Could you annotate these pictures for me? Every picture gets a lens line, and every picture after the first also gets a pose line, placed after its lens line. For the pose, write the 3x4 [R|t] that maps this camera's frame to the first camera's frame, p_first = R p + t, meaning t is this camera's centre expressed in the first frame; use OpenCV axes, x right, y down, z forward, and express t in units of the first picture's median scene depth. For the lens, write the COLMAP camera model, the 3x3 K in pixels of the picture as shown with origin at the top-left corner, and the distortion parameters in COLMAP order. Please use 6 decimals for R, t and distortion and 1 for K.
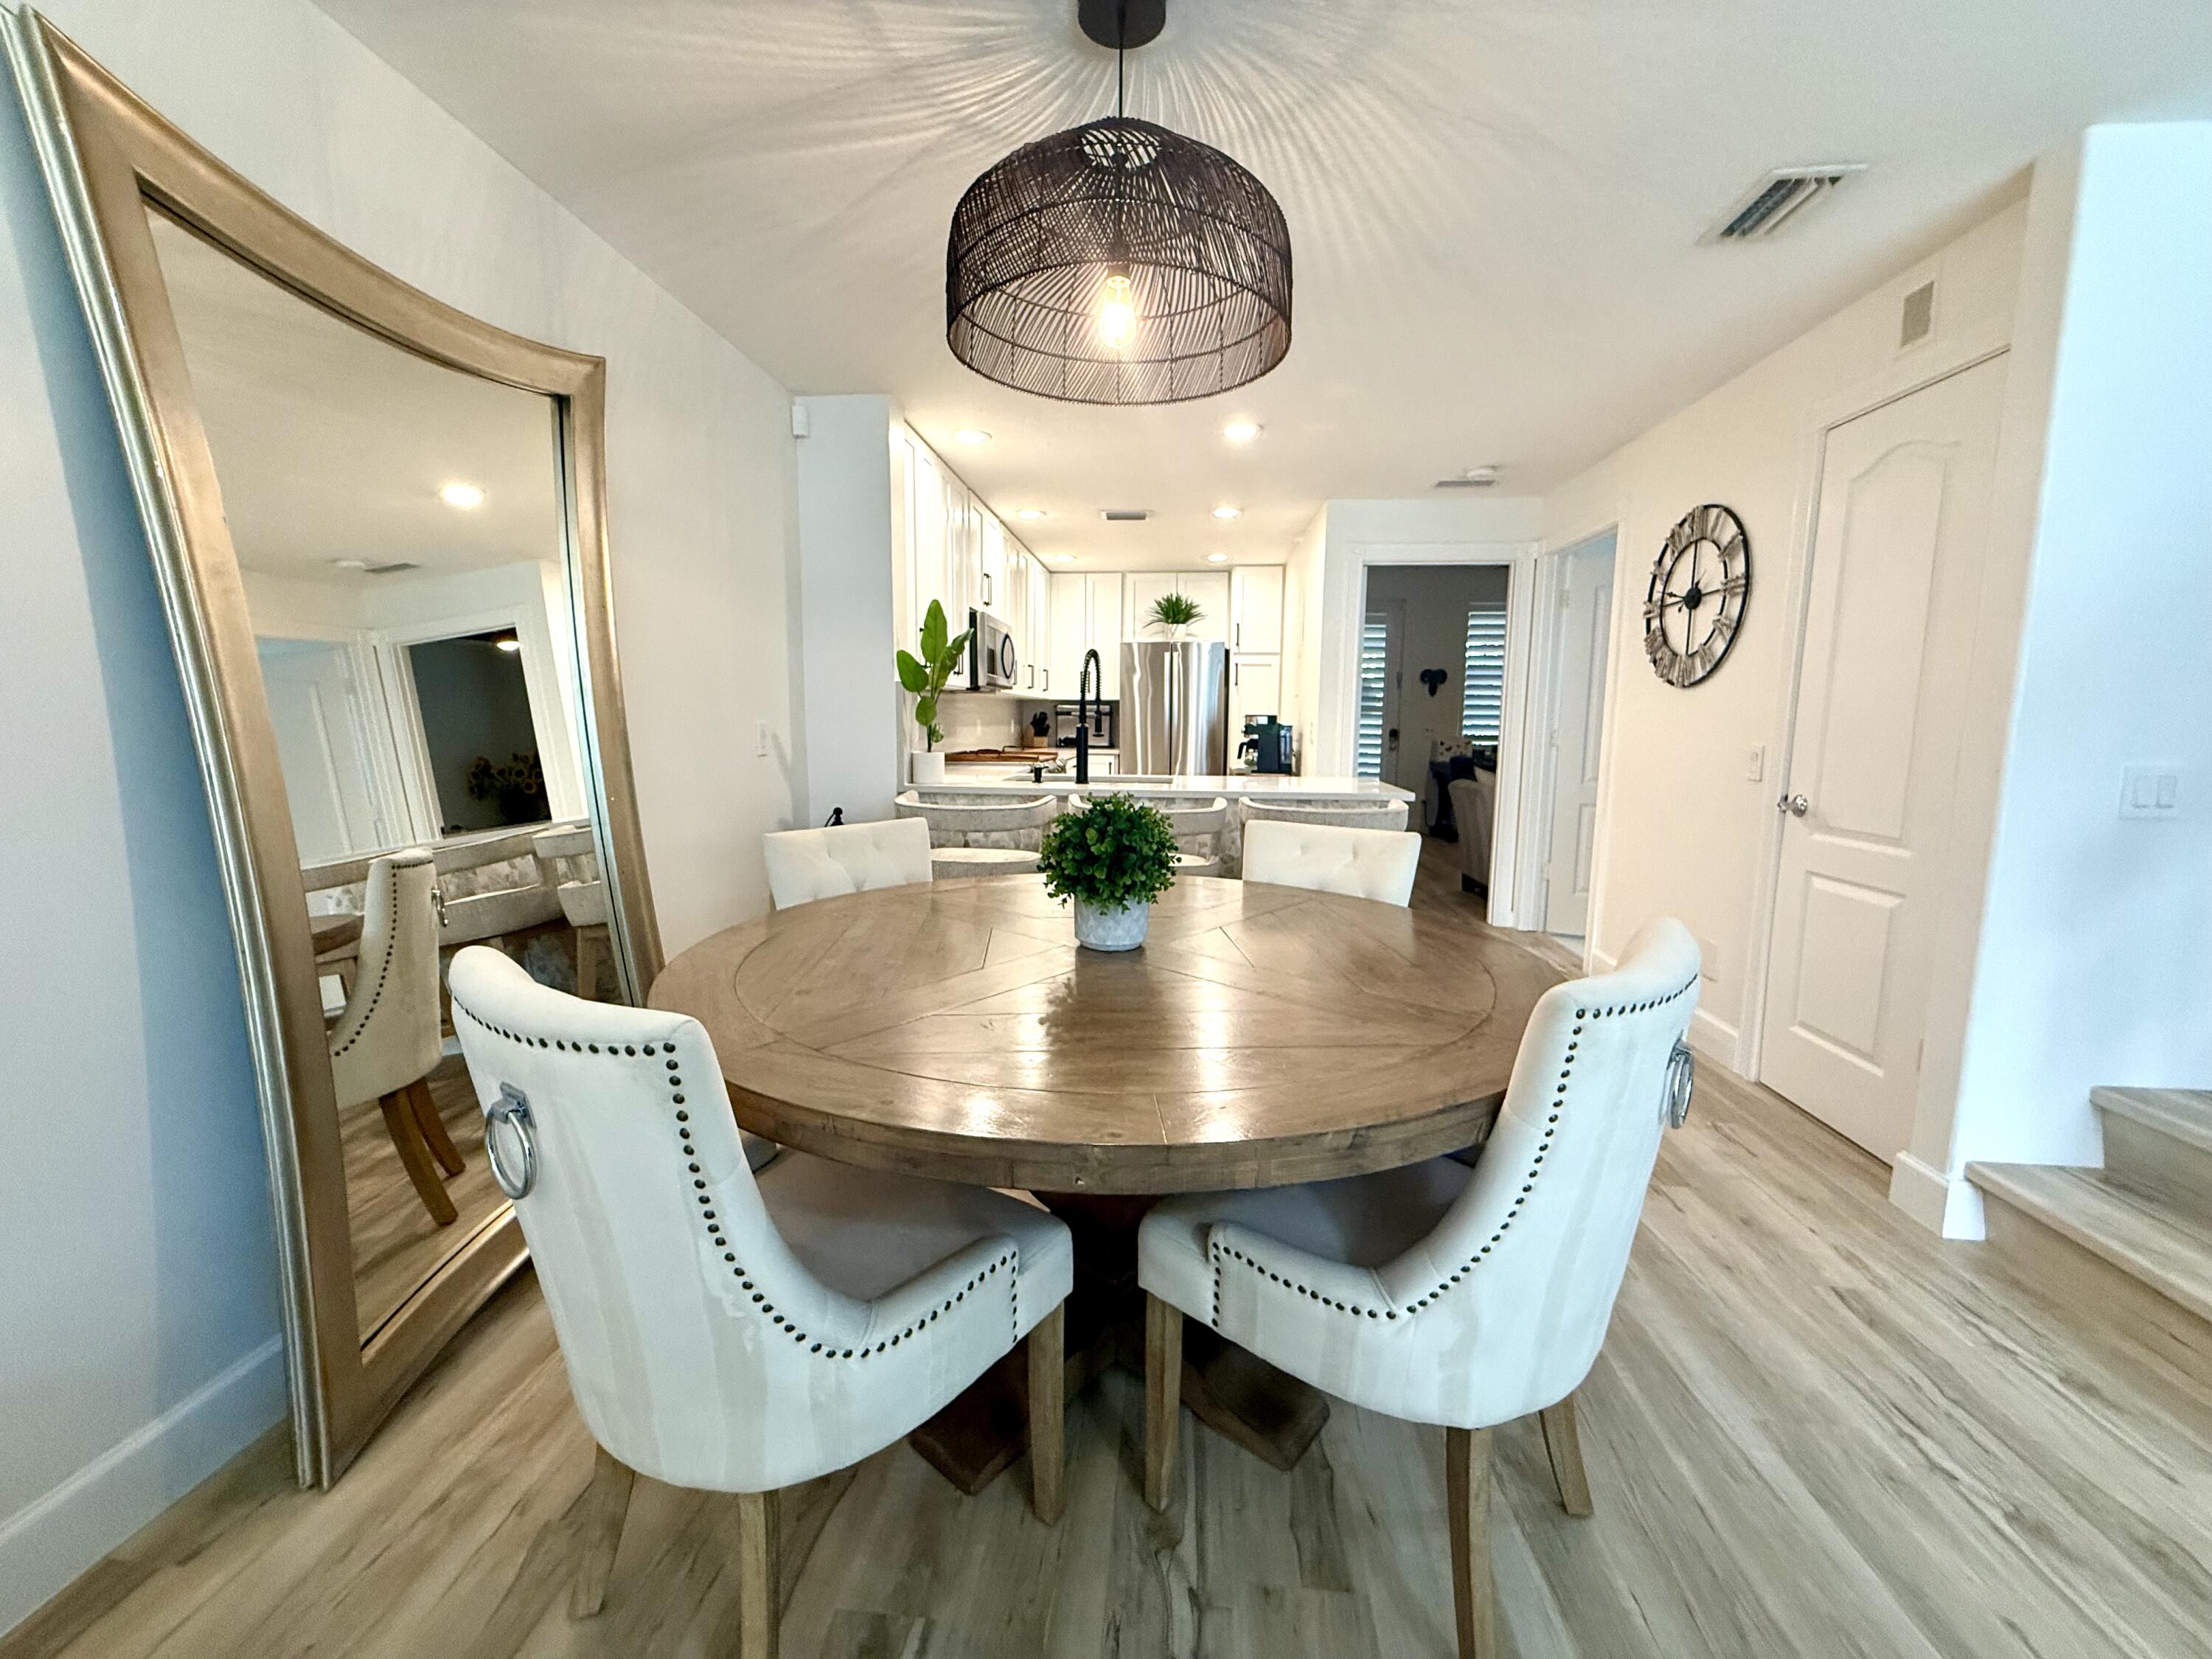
lens RADIAL K [[881.4, 0, 1099.8], [0, 881.4, 824.5], [0, 0, 1]] dist [-0.000212, 0.000105]
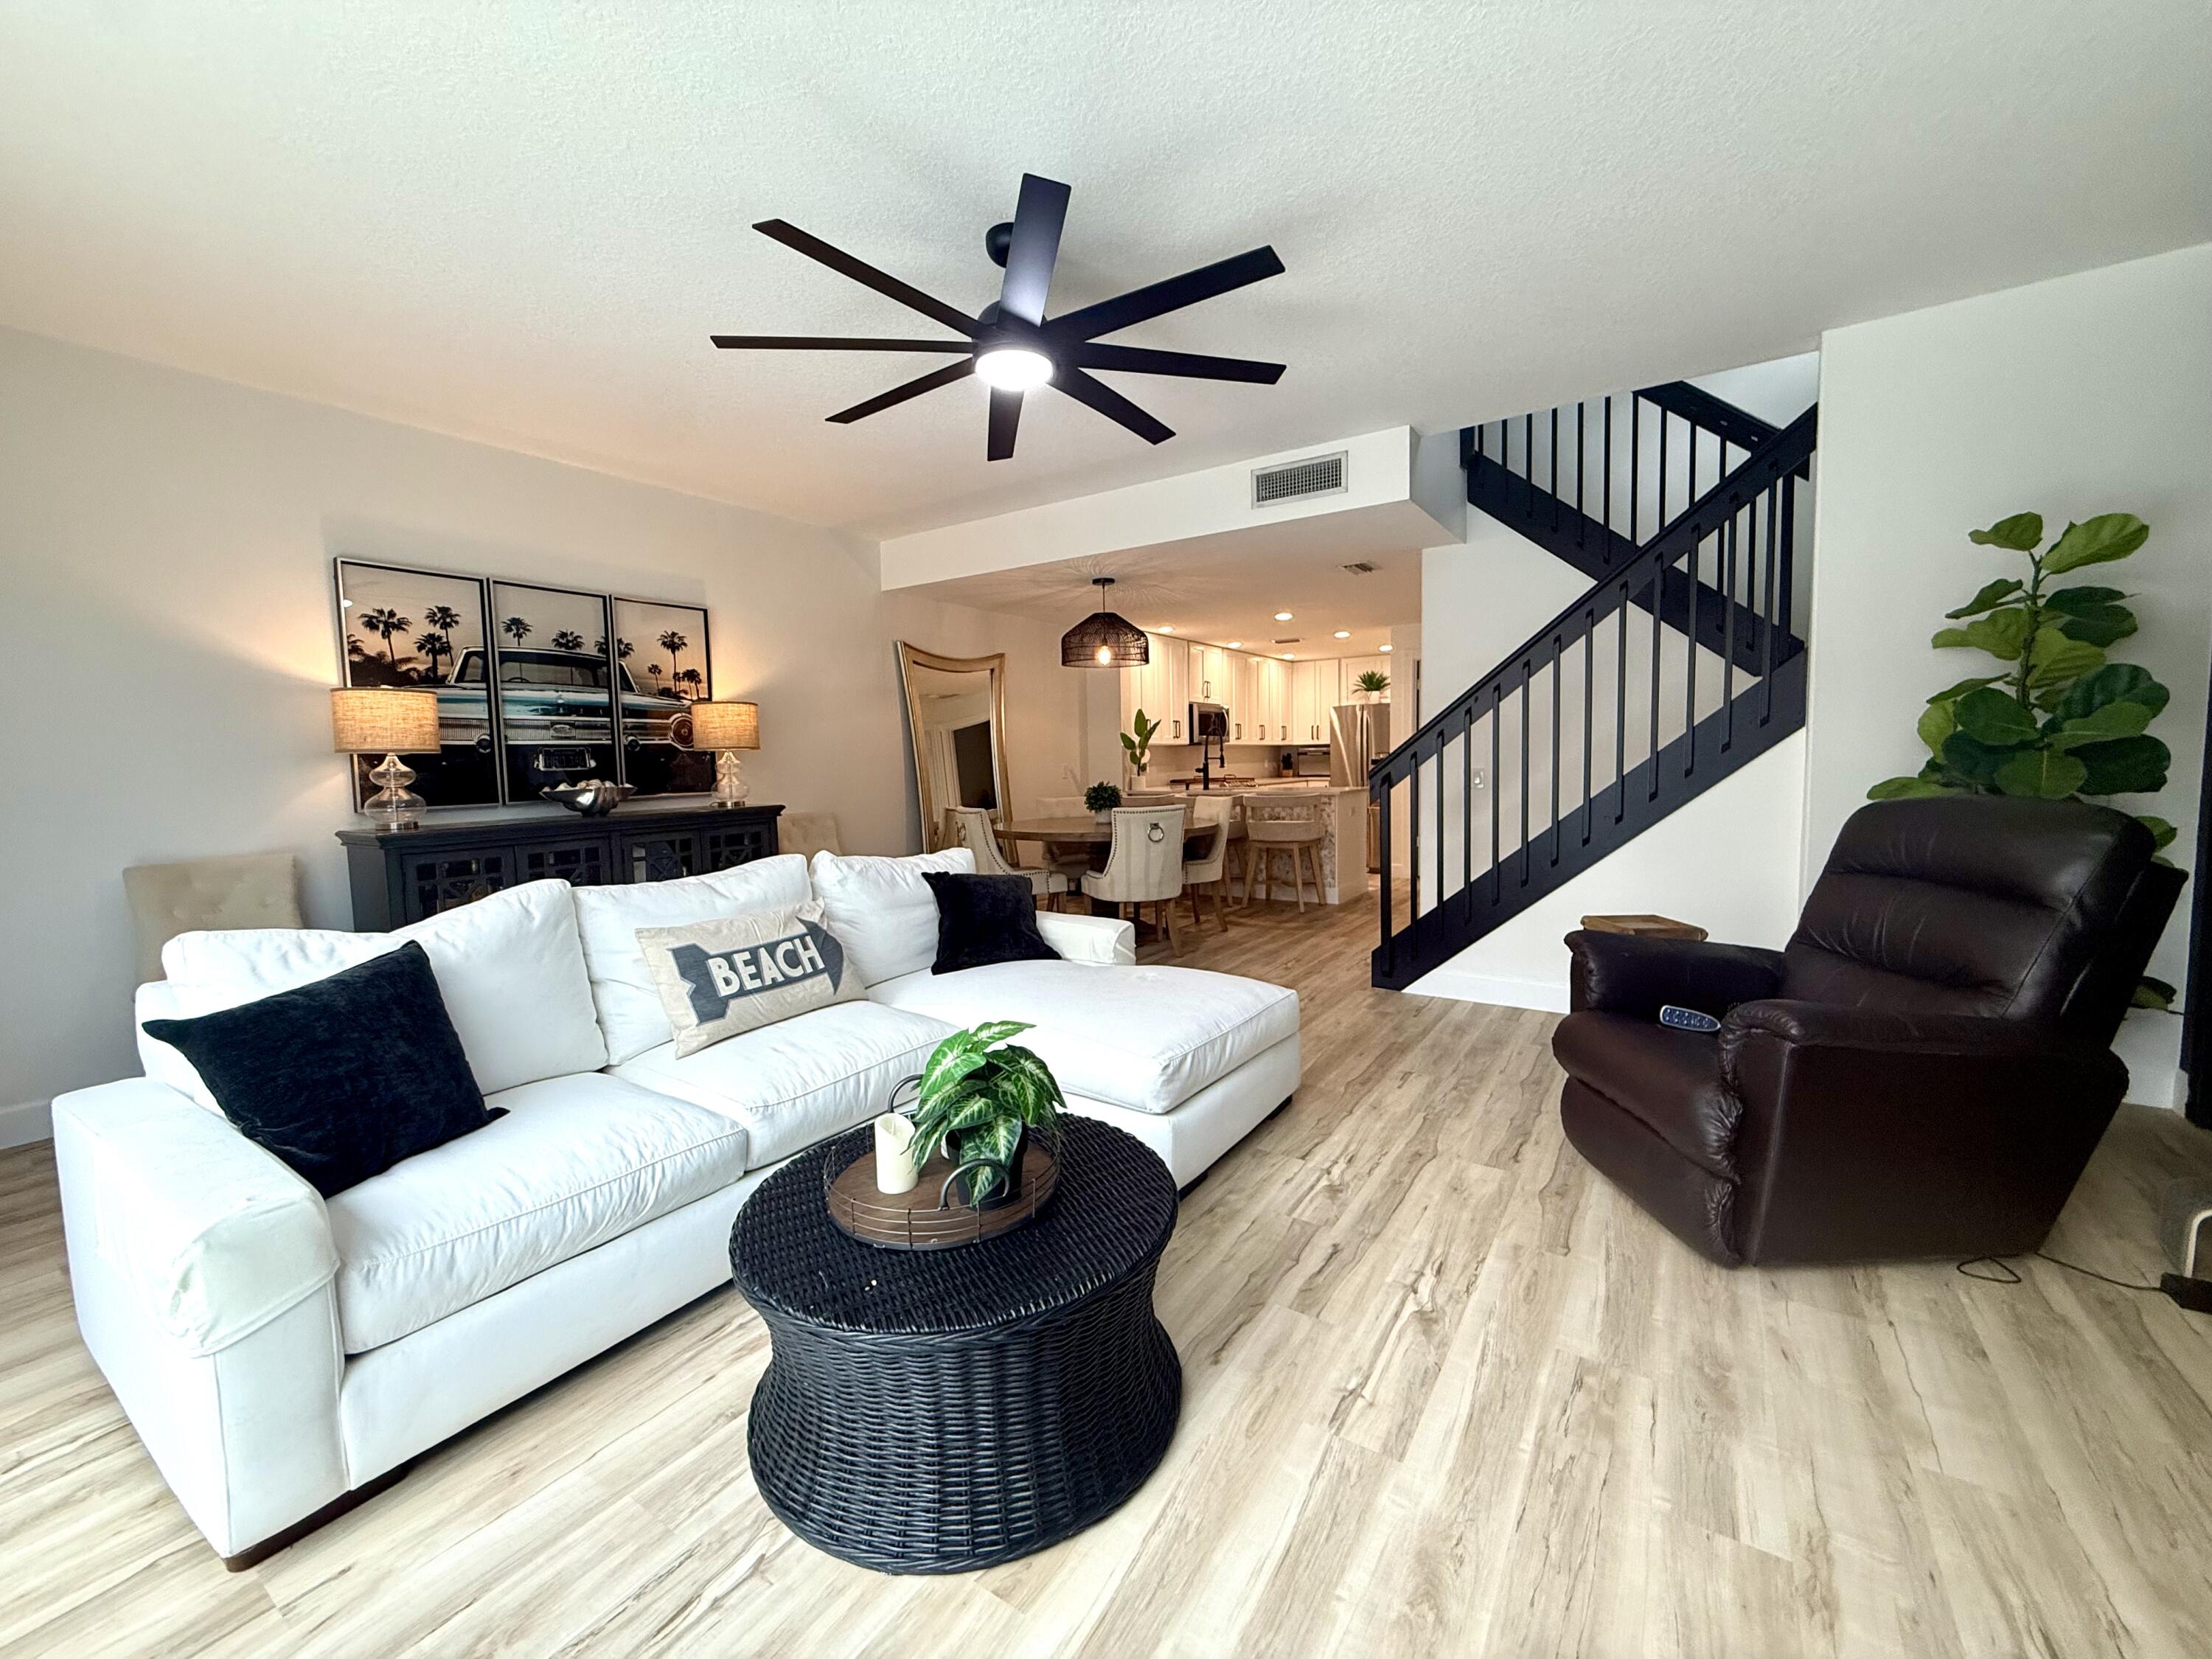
lens RADIAL K [[881.4, 0, 1099.8], [0, 881.4, 824.5], [0, 0, 1]] dist [-0.000212, 0.000105]
pose [[0.879343, 0.007098, -0.476136, 1.598619], [-0.028390, 0.998892, -0.037540, 0.257050], [0.475342, 0.046528, 0.878570, -2.040185]]
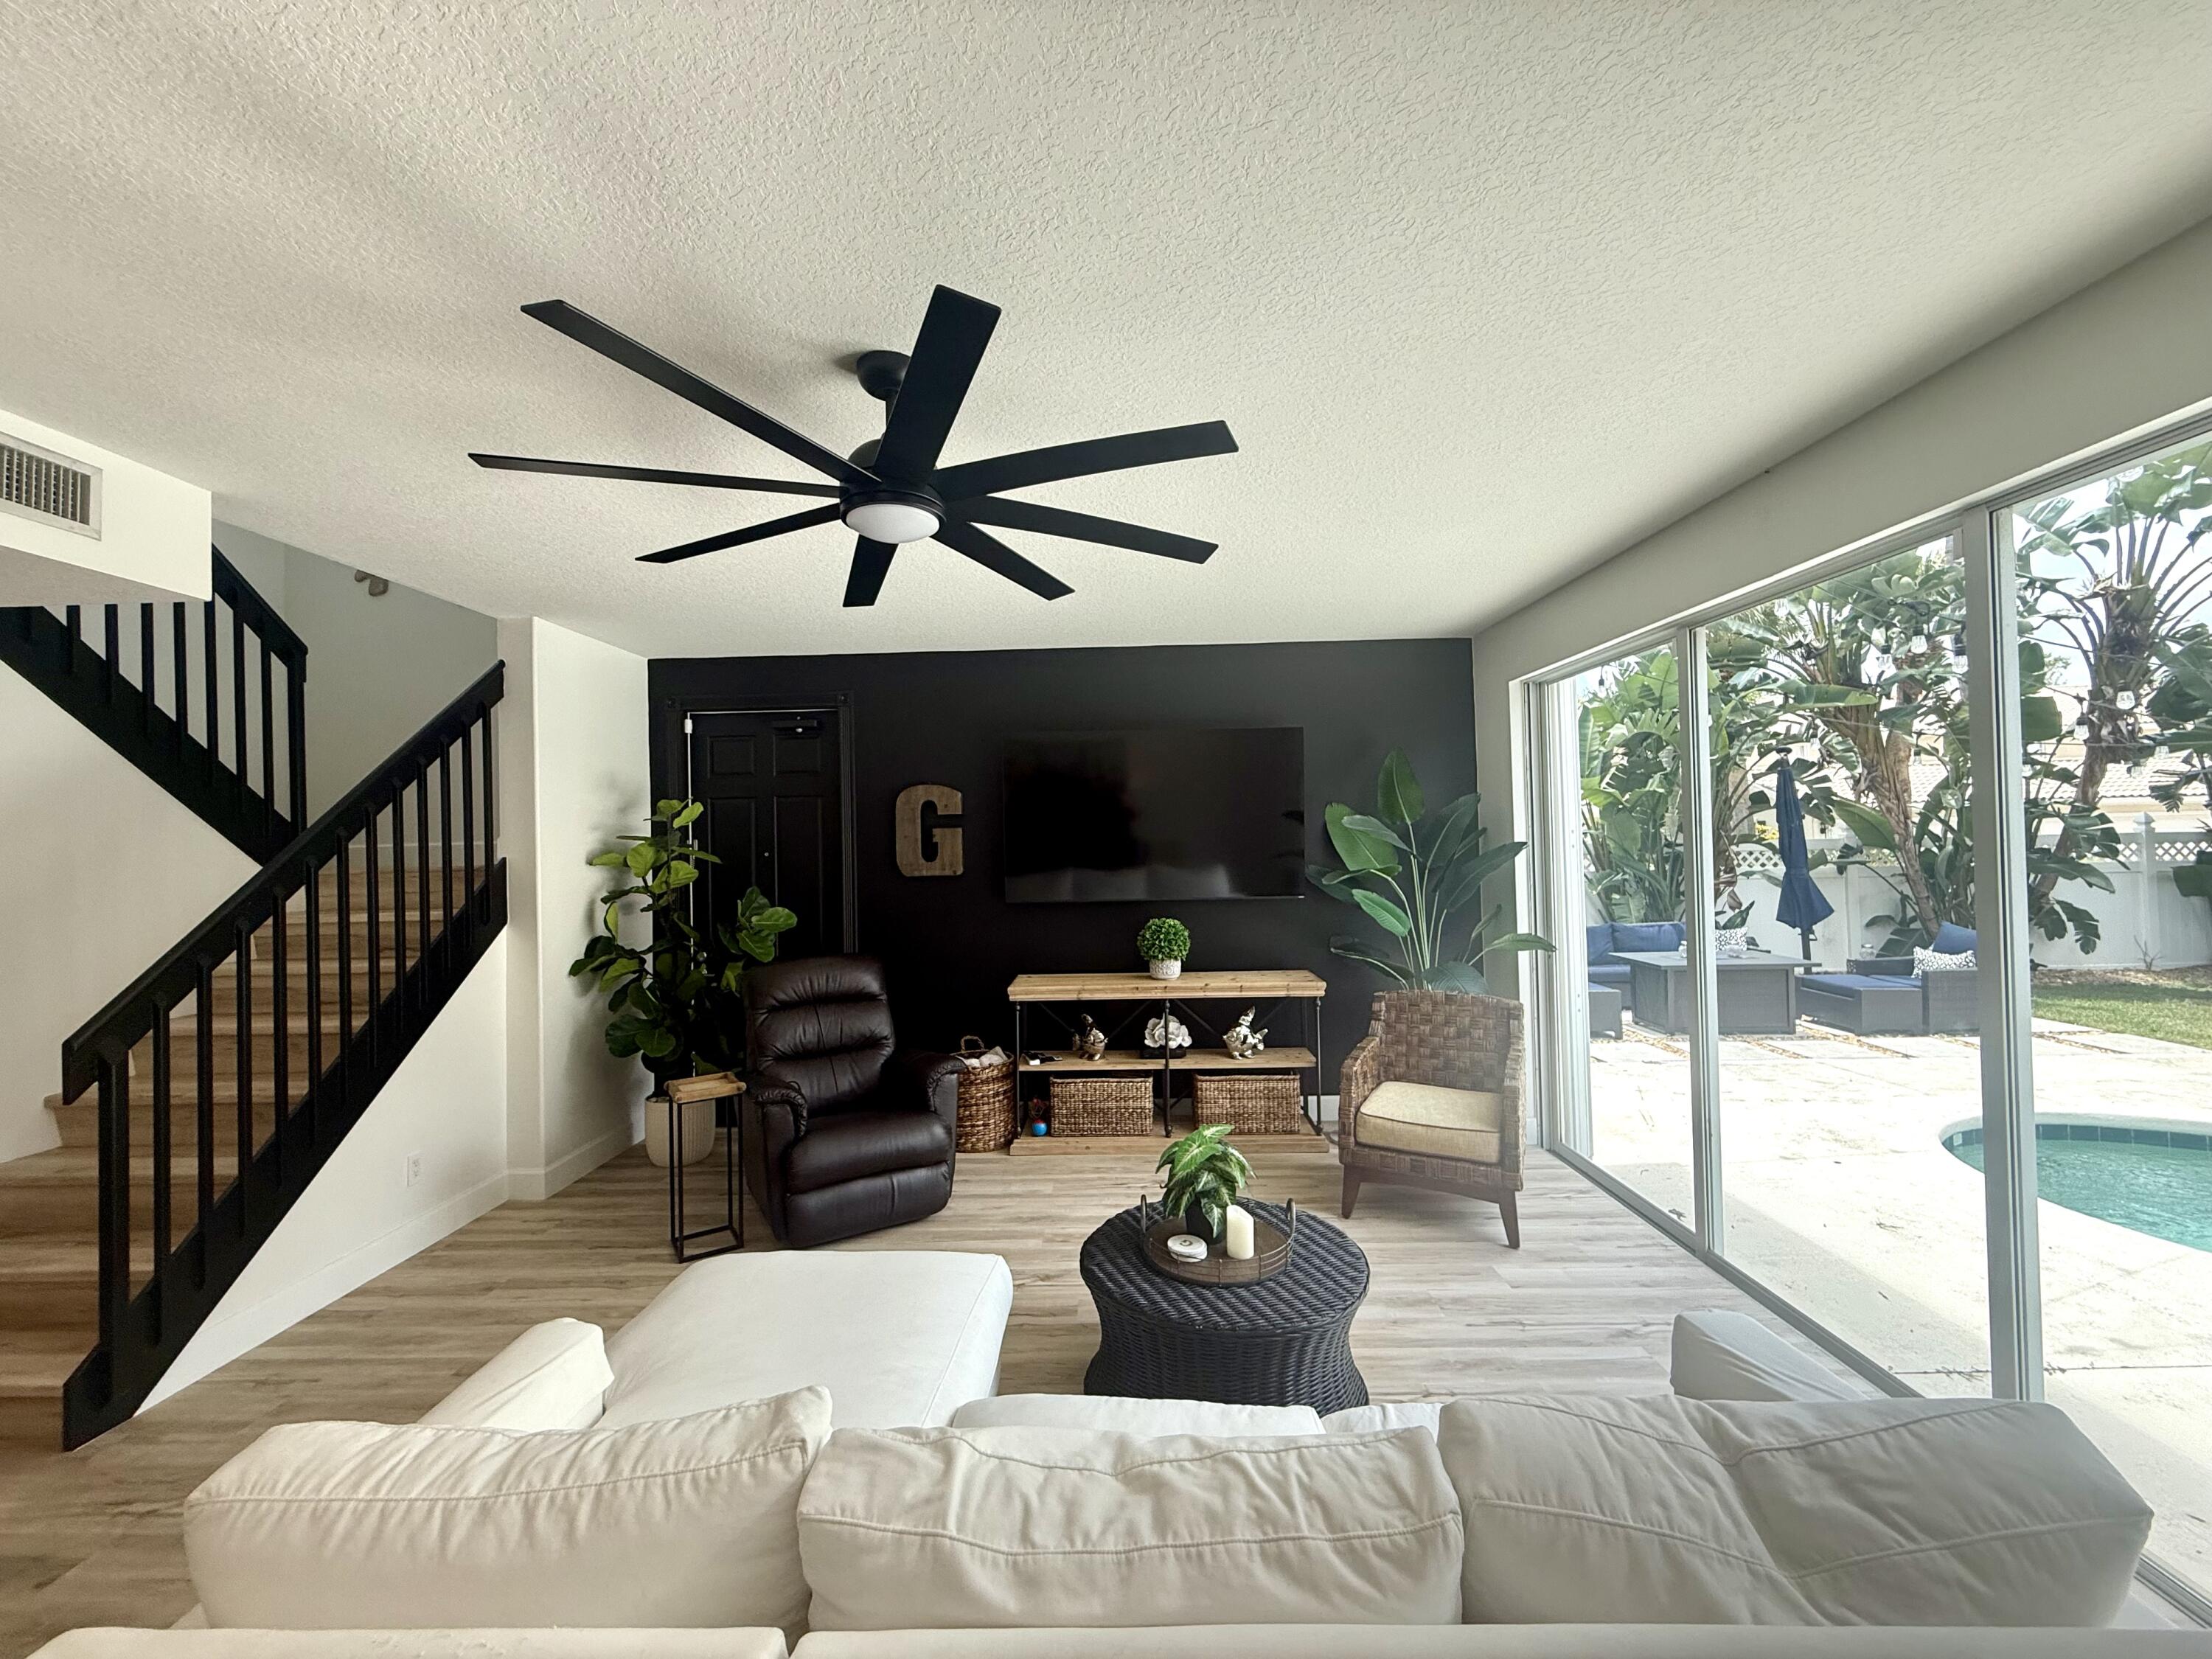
lens RADIAL K [[881.4, 0, 1099.8], [0, 881.4, 824.5], [0, 0, 1]] dist [-0.000212, 0.000105]
pose [[-0.083104, 0.013264, 0.996453, -0.415693], [0.145106, 0.989416, -0.001068, -0.110665], [-0.985920, 0.144502, -0.084149, -0.968285]]
